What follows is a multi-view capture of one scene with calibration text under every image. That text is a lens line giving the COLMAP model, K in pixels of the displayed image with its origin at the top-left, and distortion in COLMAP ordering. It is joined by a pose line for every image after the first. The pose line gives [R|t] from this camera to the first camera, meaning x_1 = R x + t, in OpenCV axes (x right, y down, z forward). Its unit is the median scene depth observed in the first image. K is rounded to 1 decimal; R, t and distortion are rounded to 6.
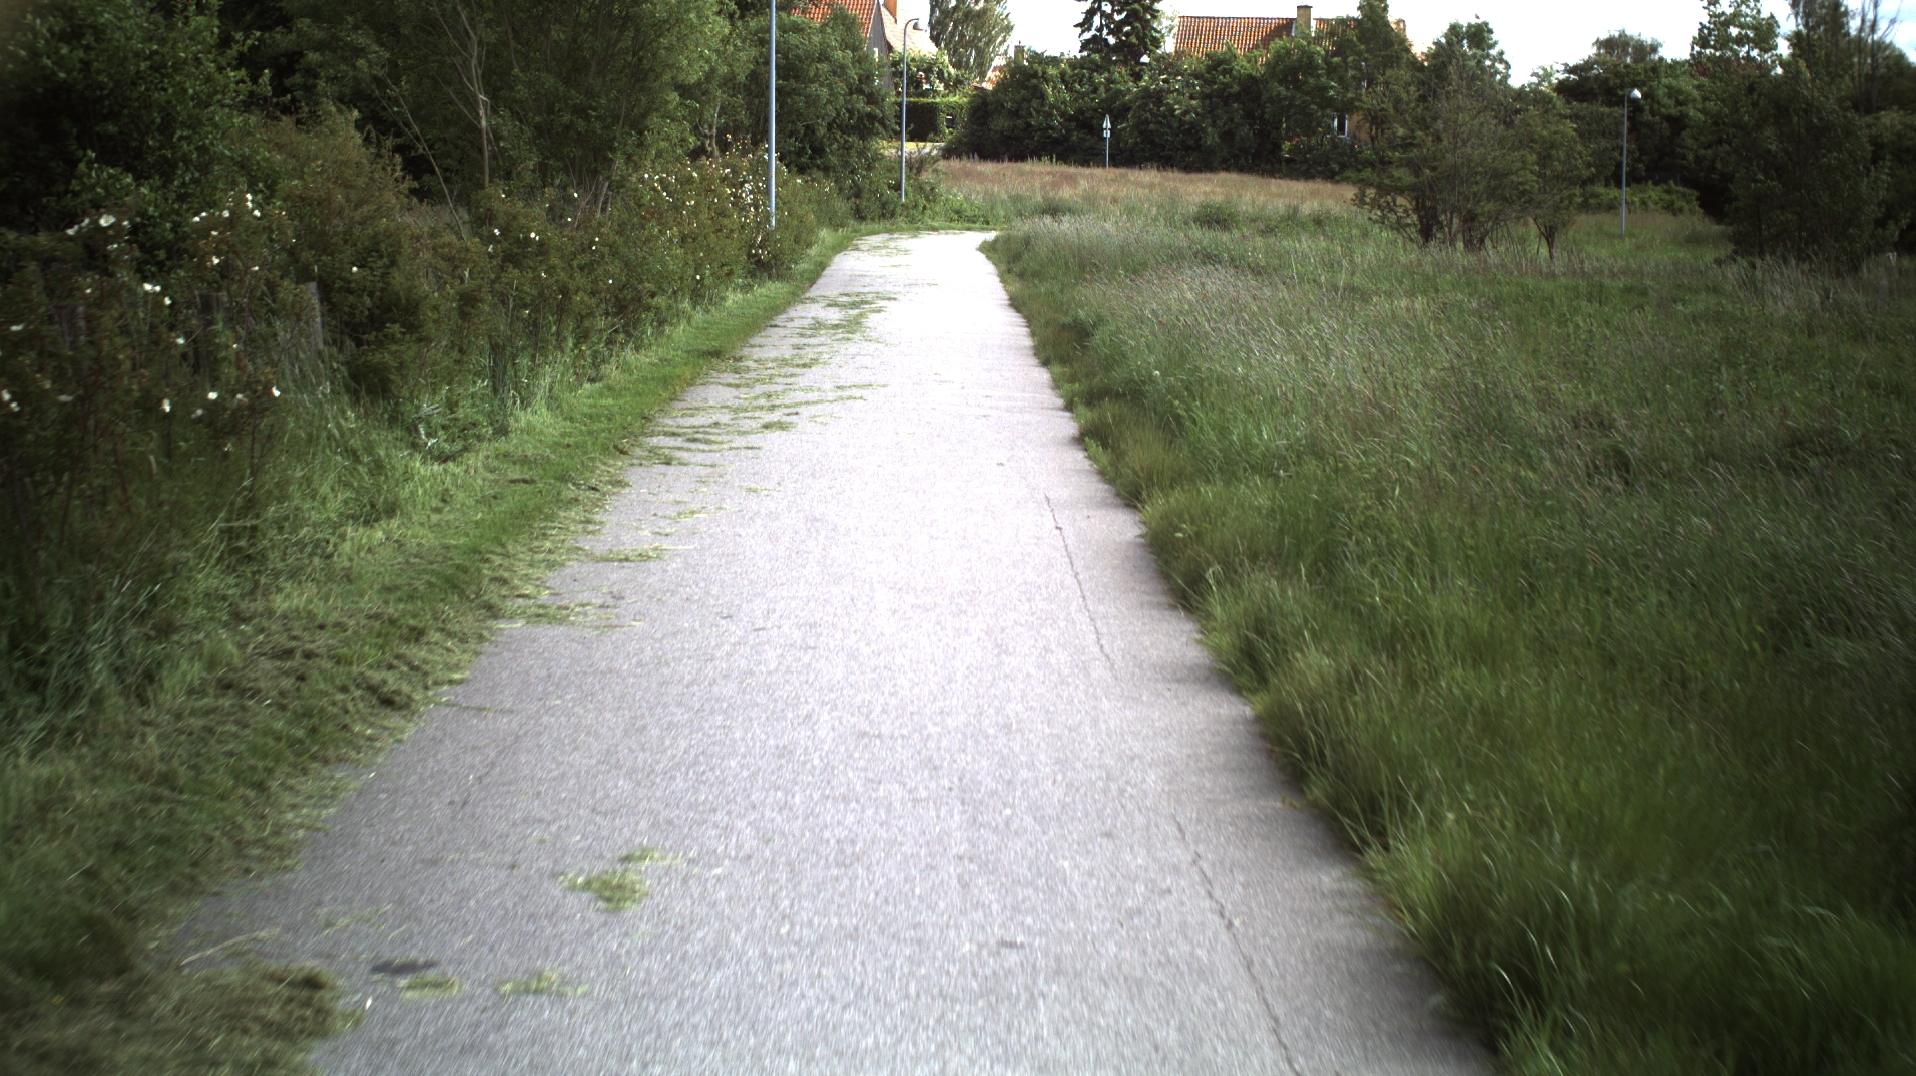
lens RADIAL K [[3225.7, 0, 958.0], [0, 3225.7, 538.0], [0, 0, 1]] dist [-0.275023, 0.250858]
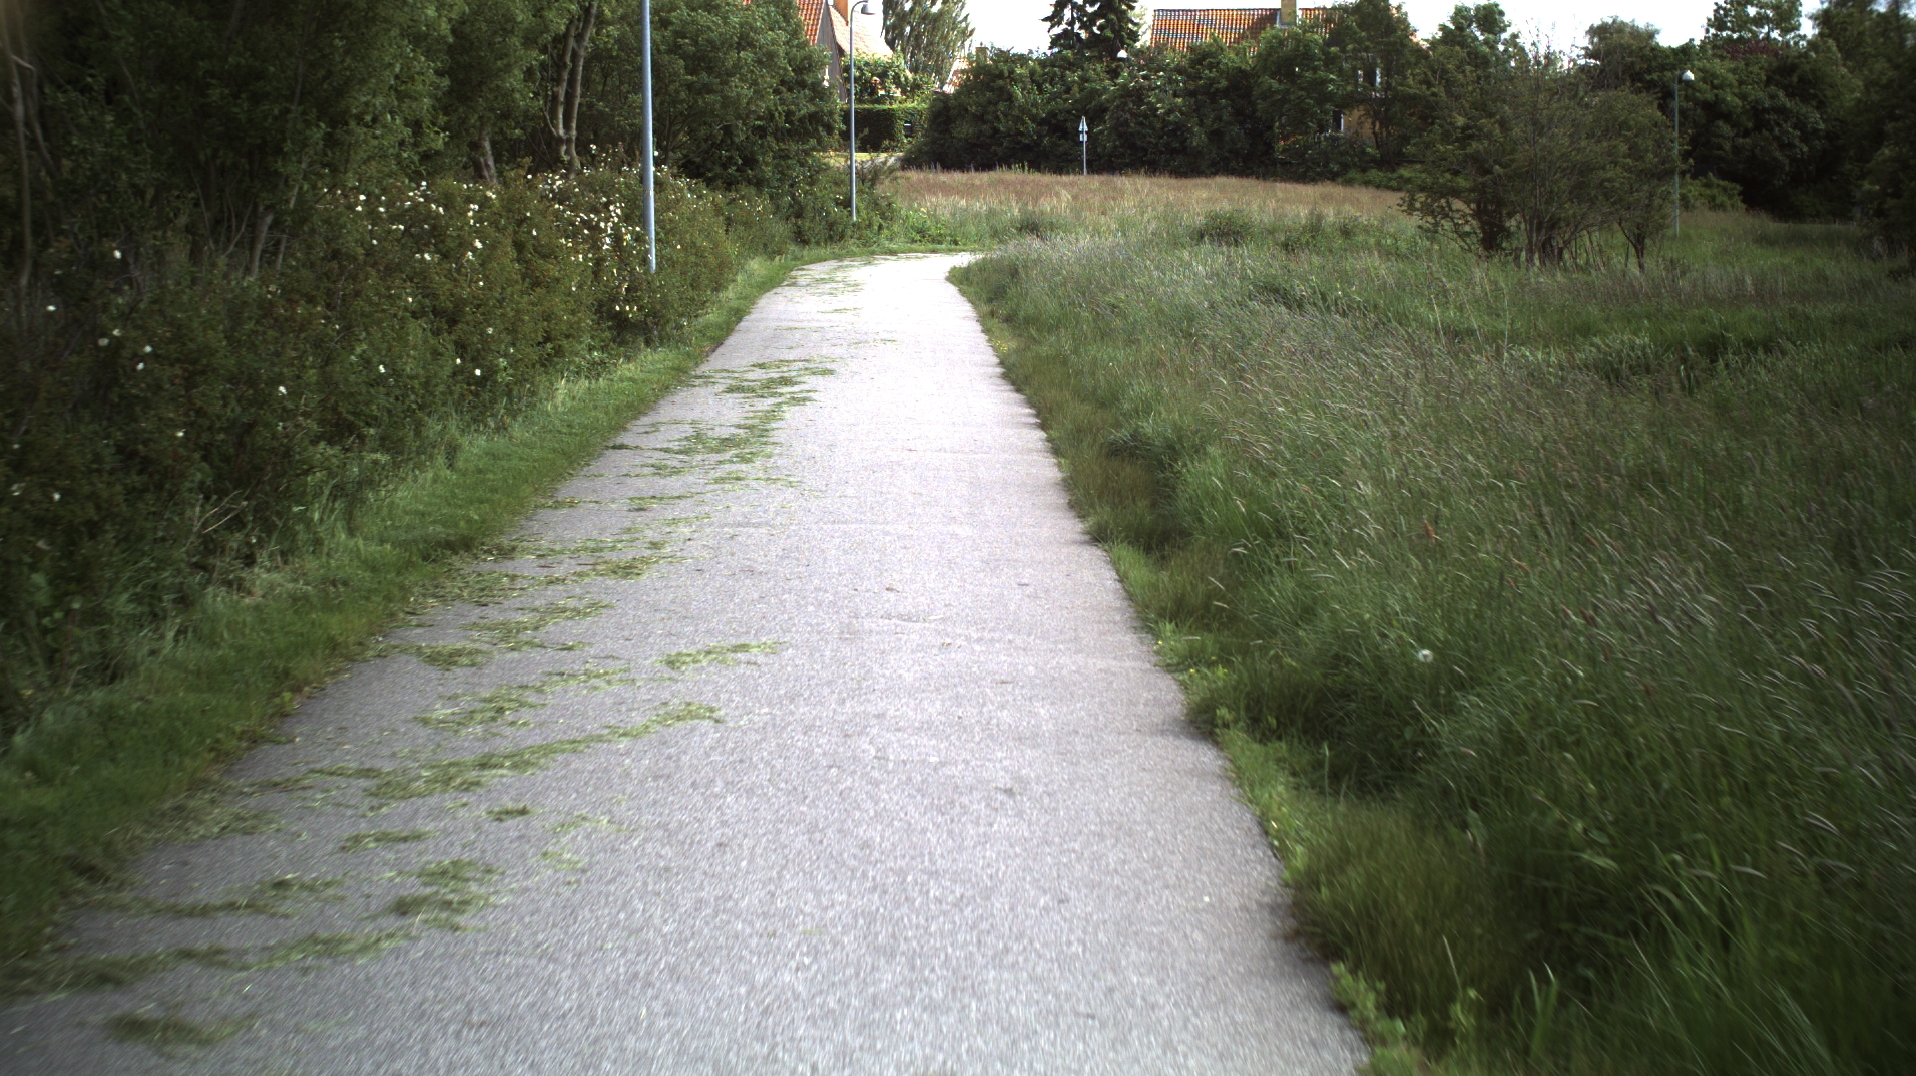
lens RADIAL K [[3225.7, 0, 958.0], [0, 3225.7, 538.0], [0, 0, 1]] dist [-0.275023, 0.250858]
pose [[0.999602, -0.026581, 0.009465, -0.000289], [0.026618, 0.999638, -0.003810, -0.018247], [-0.009360, 0.004061, 0.999948, 0.164250]]
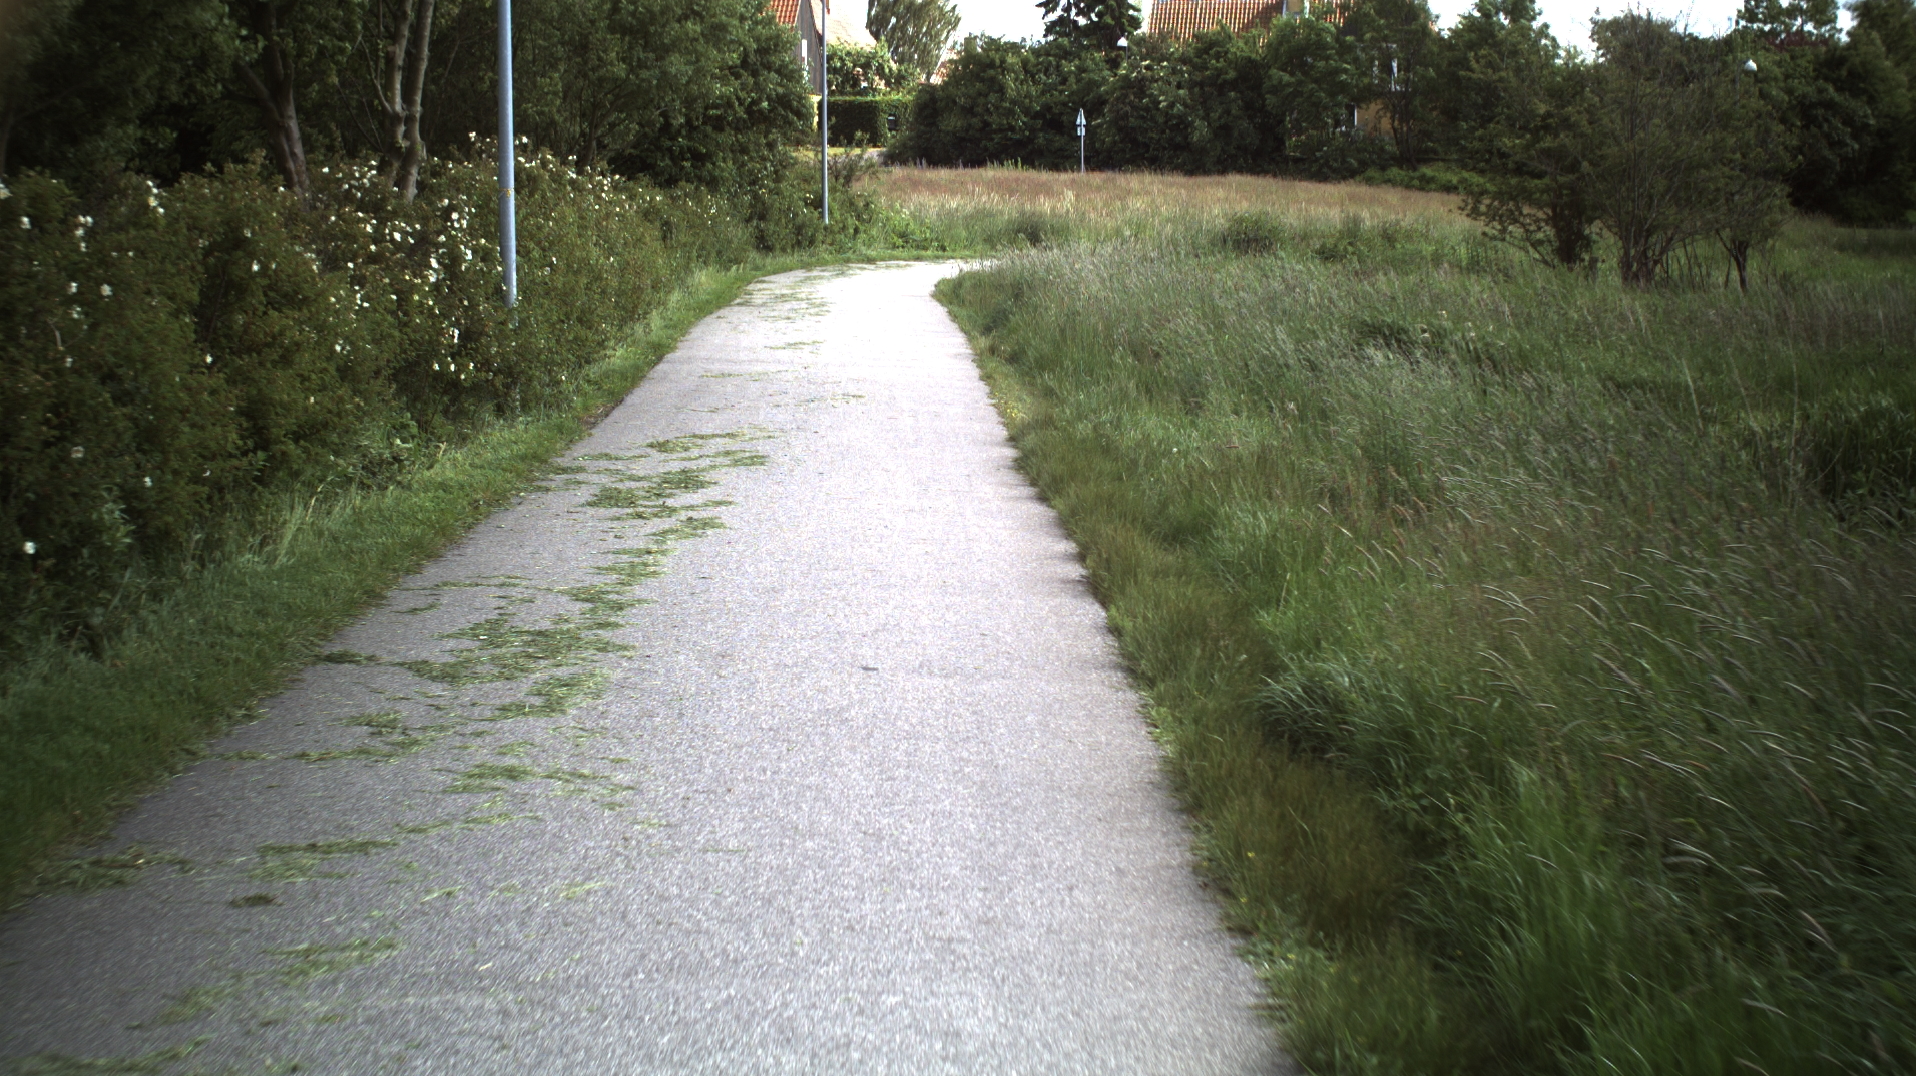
lens RADIAL K [[3225.7, 0, 958.0], [0, 3225.7, 538.0], [0, 0, 1]] dist [-0.275023, 0.250858]
pose [[0.999629, -0.023337, 0.014063, 0.000624], [0.023381, 0.999722, -0.002968, -0.030708], [-0.013990, 0.003296, 0.999897, 0.273896]]
